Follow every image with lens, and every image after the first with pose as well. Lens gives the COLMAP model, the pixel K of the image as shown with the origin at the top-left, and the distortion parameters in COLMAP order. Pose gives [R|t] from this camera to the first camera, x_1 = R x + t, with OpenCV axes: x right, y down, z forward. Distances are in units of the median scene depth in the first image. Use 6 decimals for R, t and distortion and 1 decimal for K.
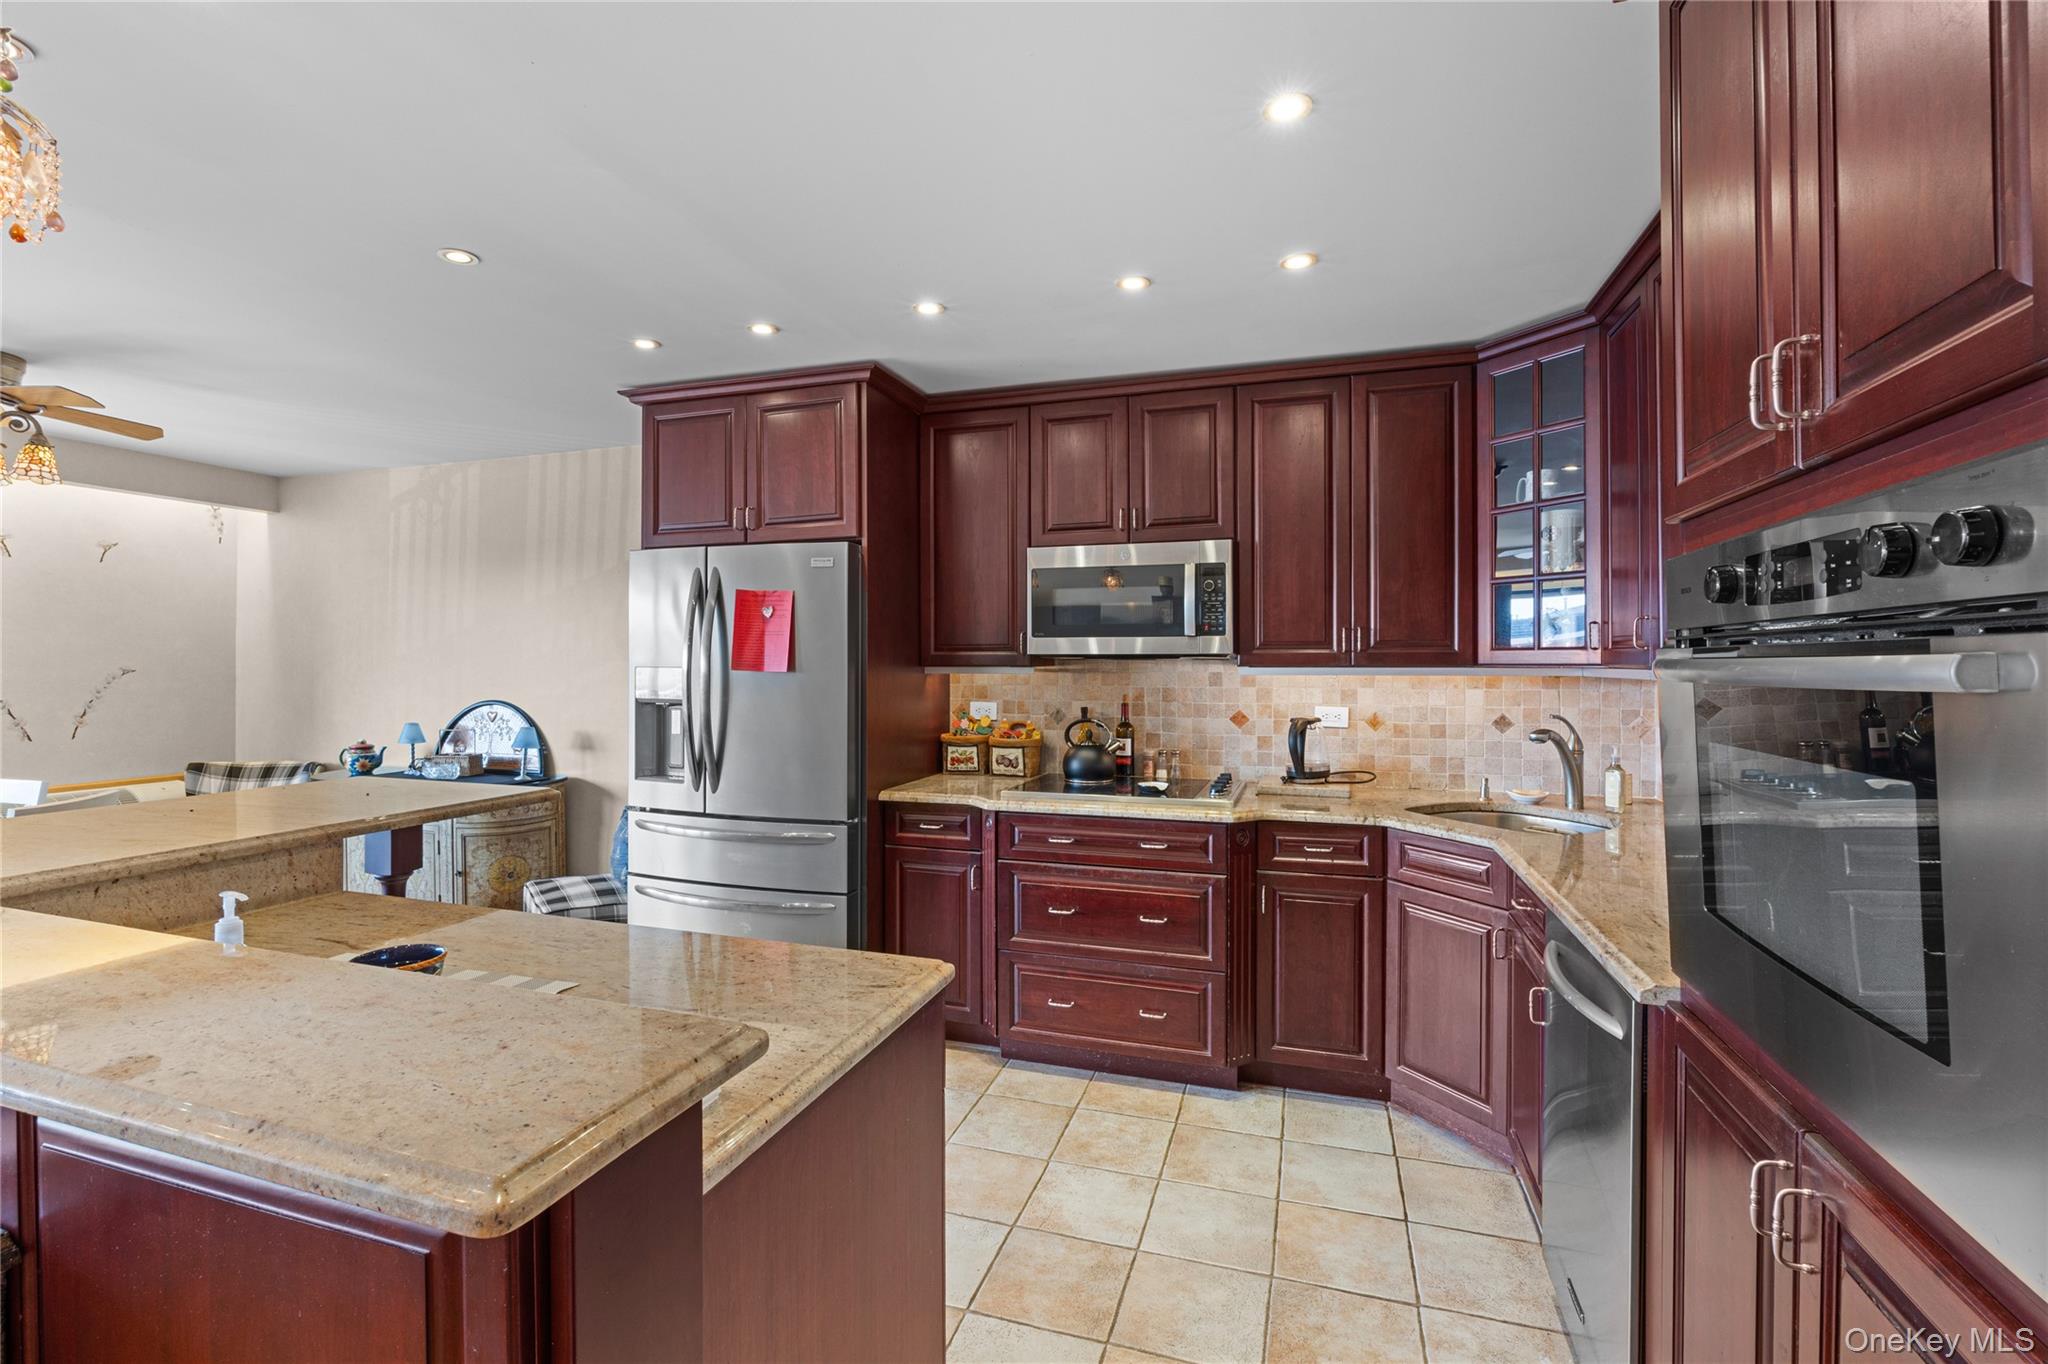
lens RADIAL K [[916.7, 0, 1022.1], [0, 916.7, 657.8], [0, 0, 1]] dist [-0.010896, 0.000000]
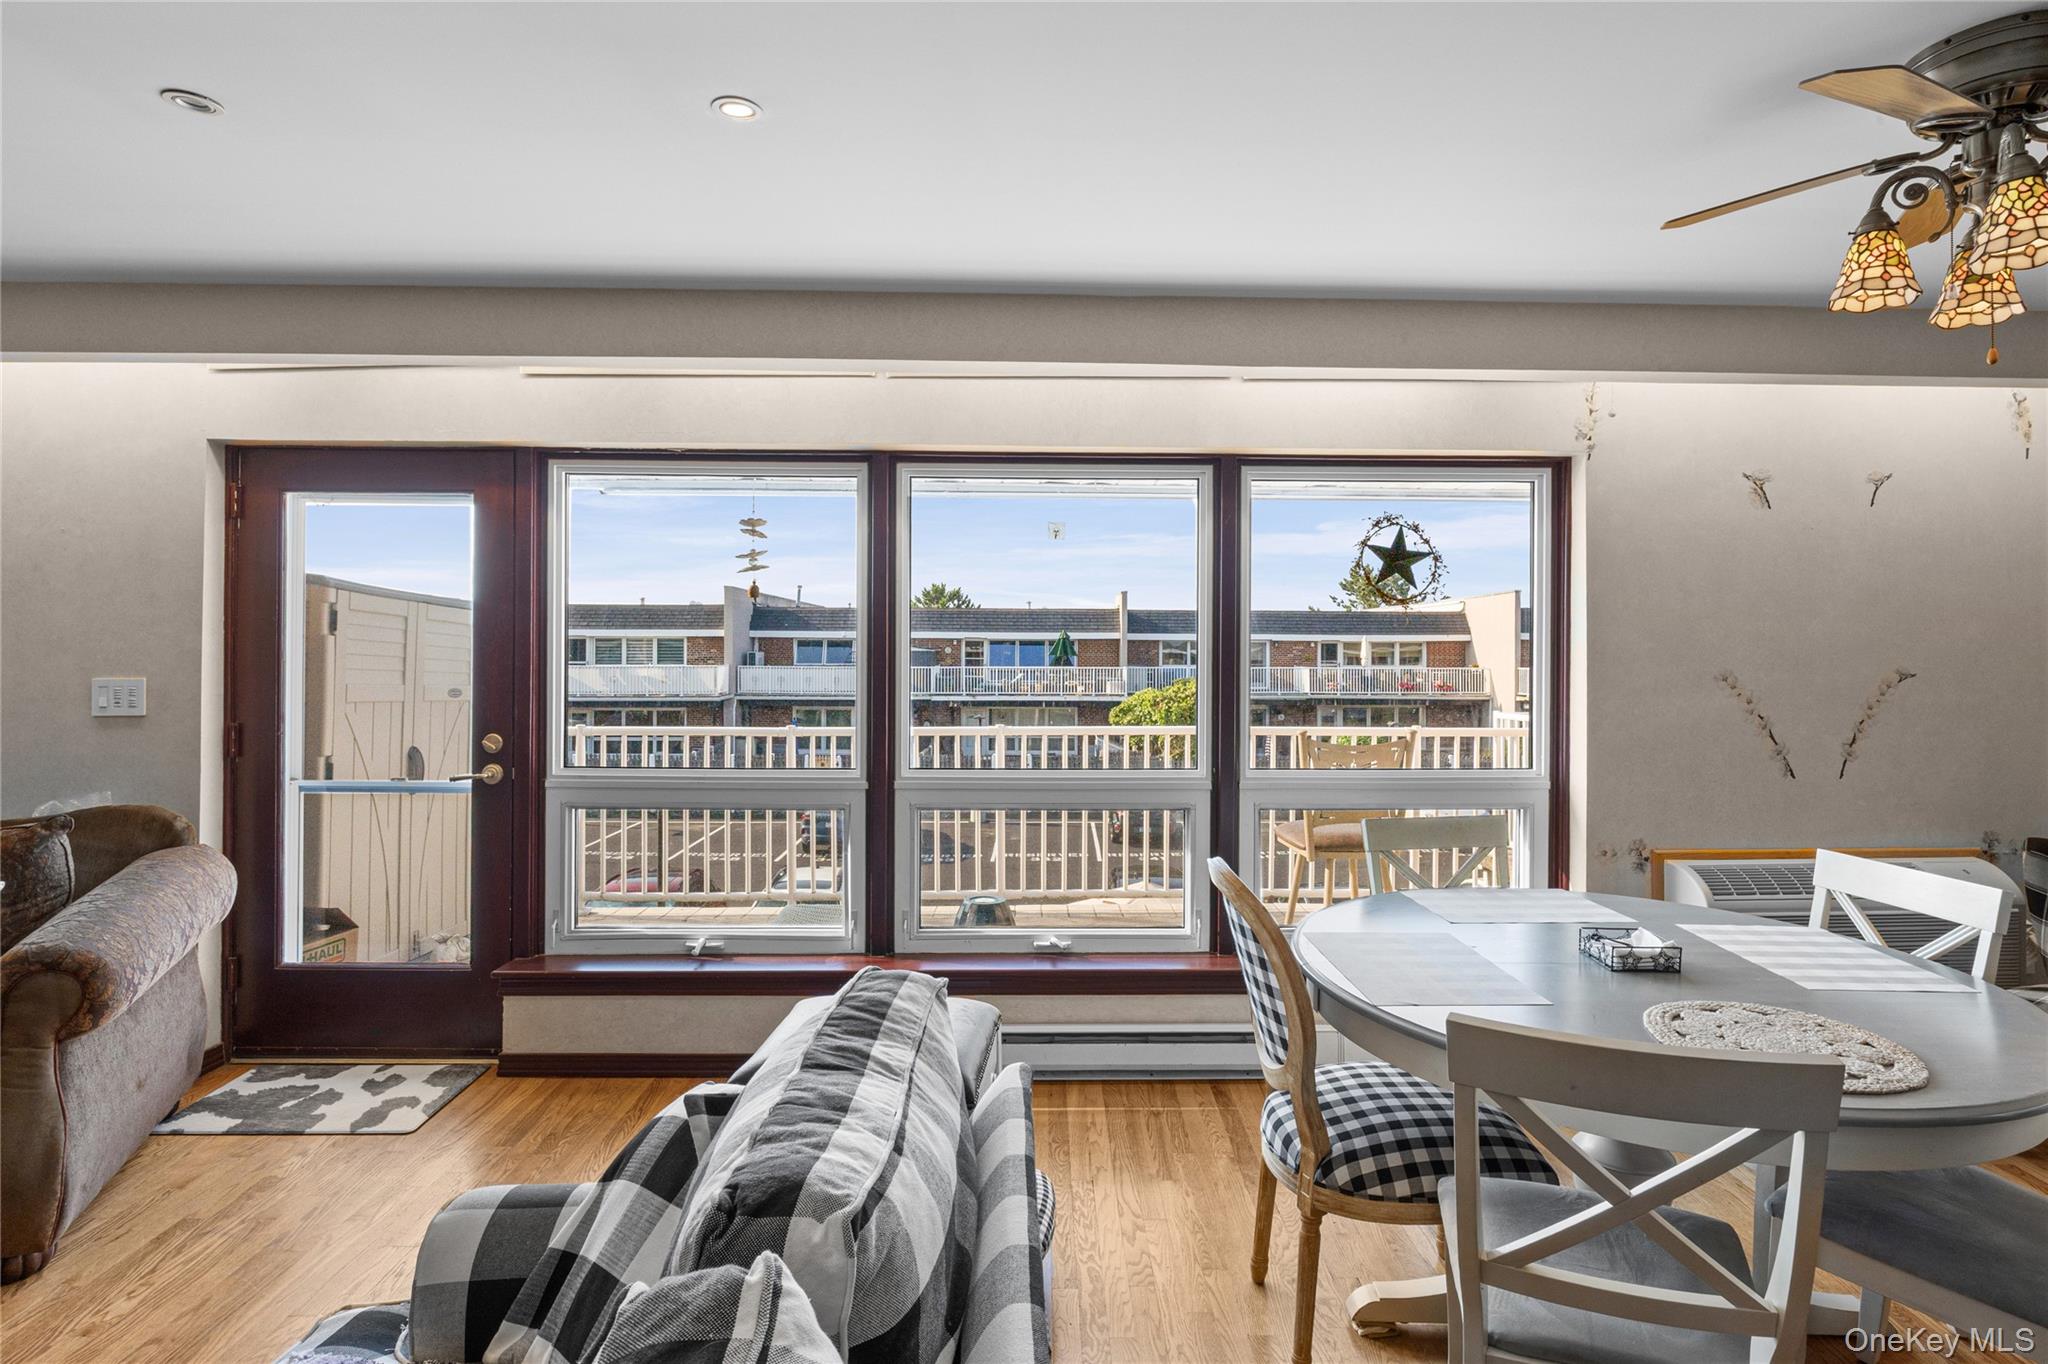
lens RADIAL K [[1045.0, 0, 1052.1], [0, 1045.0, 649.5], [0, 0, 1]] dist [-0.009420, 0.000137]
pose [[0.331782, -0.006469, -0.943334, -0.745642], [0.003702, 0.999978, -0.005555, -0.002184], [0.943349, -0.001649, 0.331799, 0.298998]]
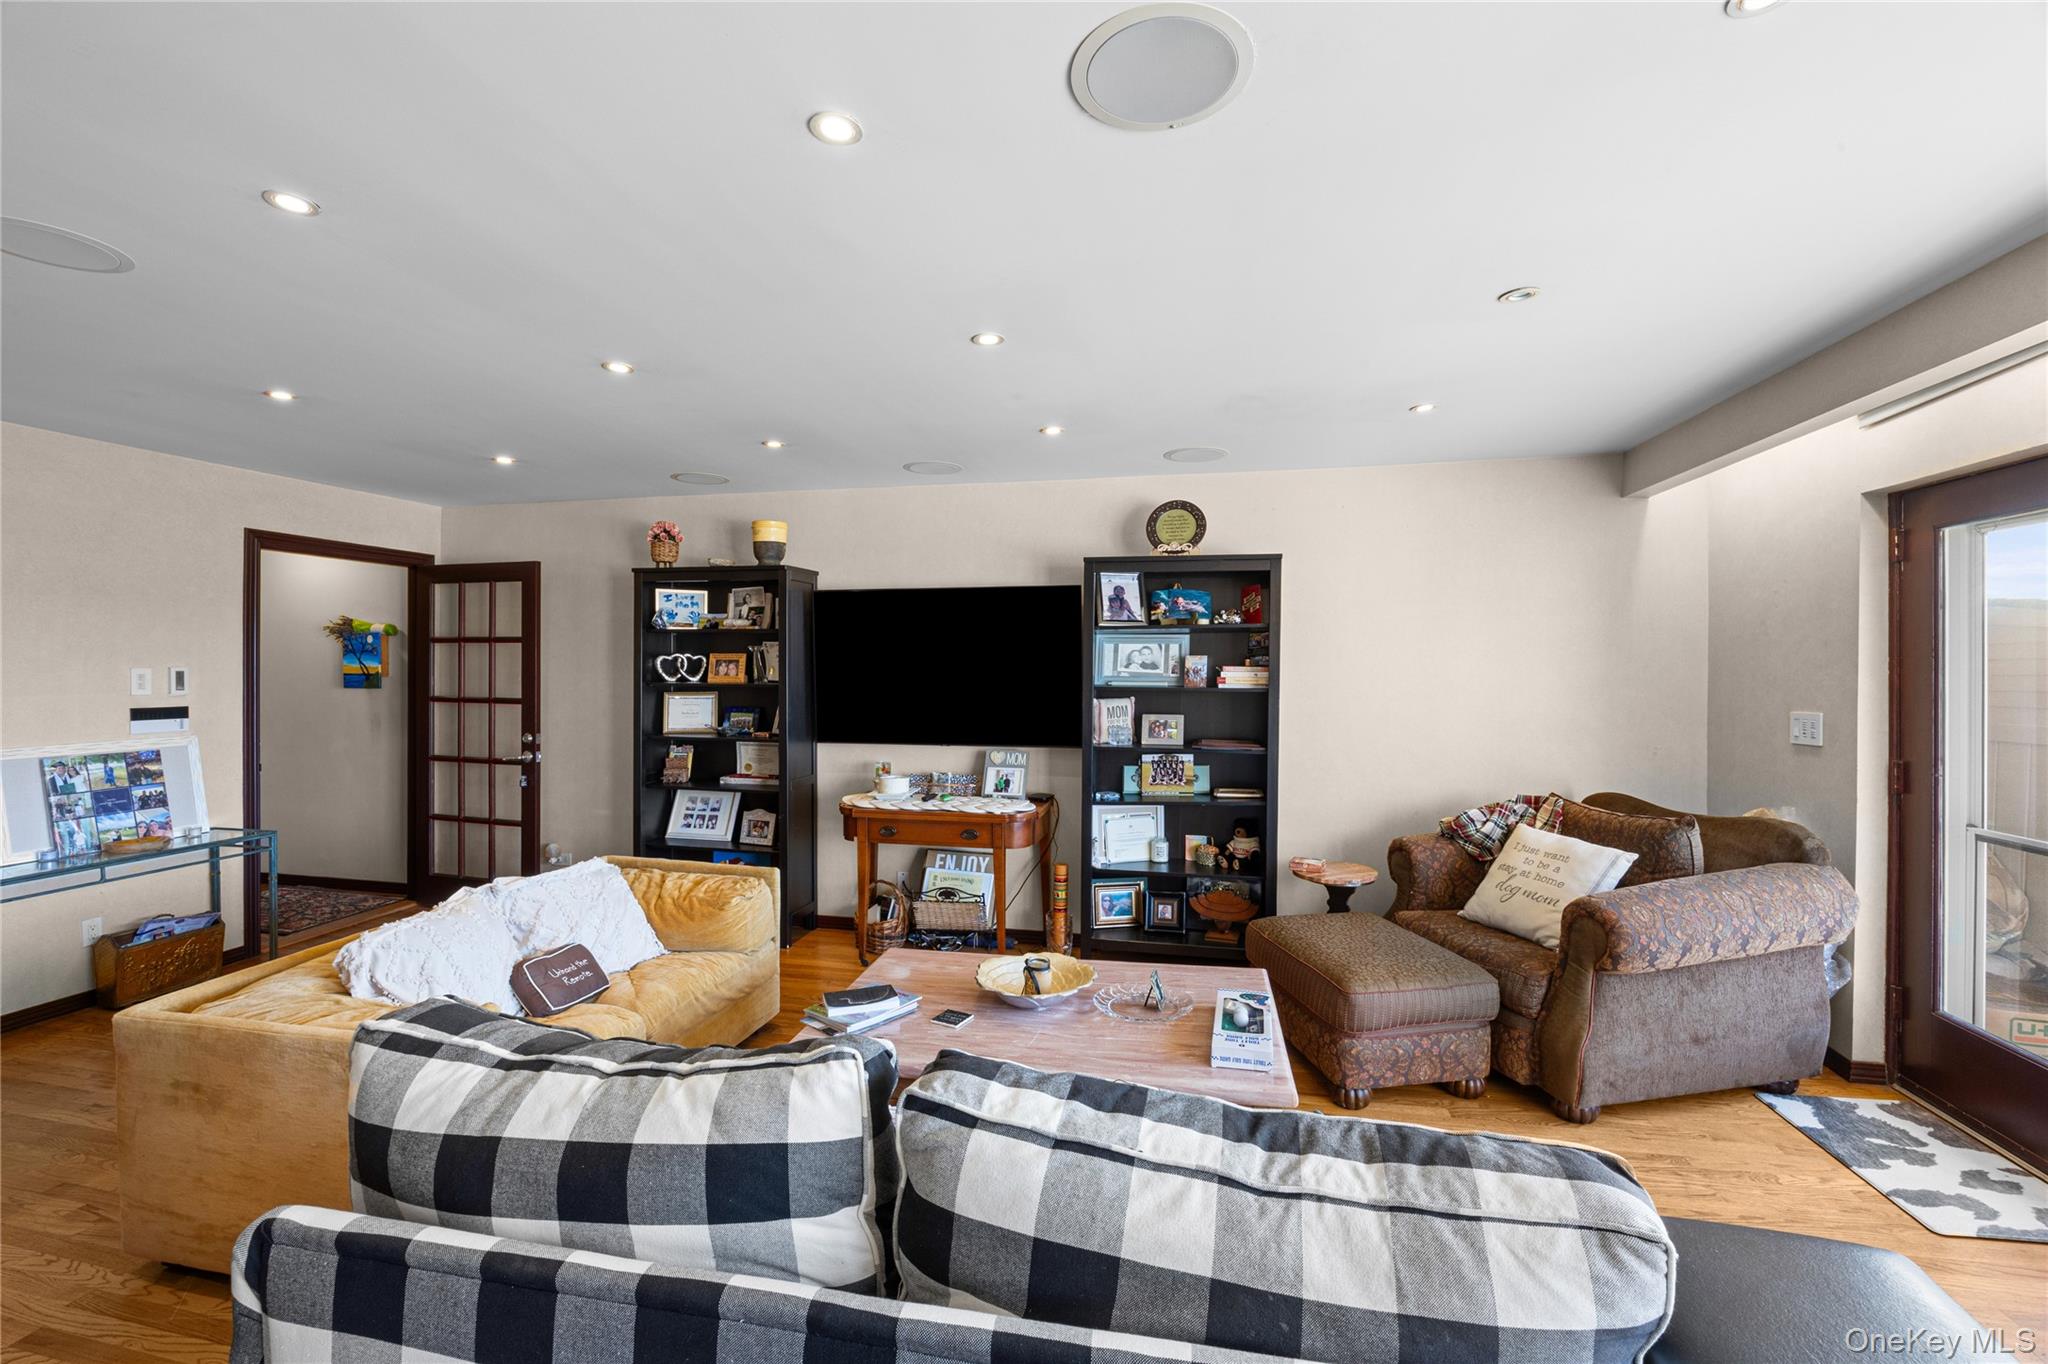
lens RADIAL K [[862.2, 0, 1024.0], [0, 862.2, 682.0], [0, 0, 1]] dist [-0.014831, 0.000858]
pose [[-0.994762, -0.004831, -0.102101, -1.015297], [-0.005300, 0.999977, 0.004321, -0.017718], [0.102078, 0.004839, -0.994765, 0.656724]]
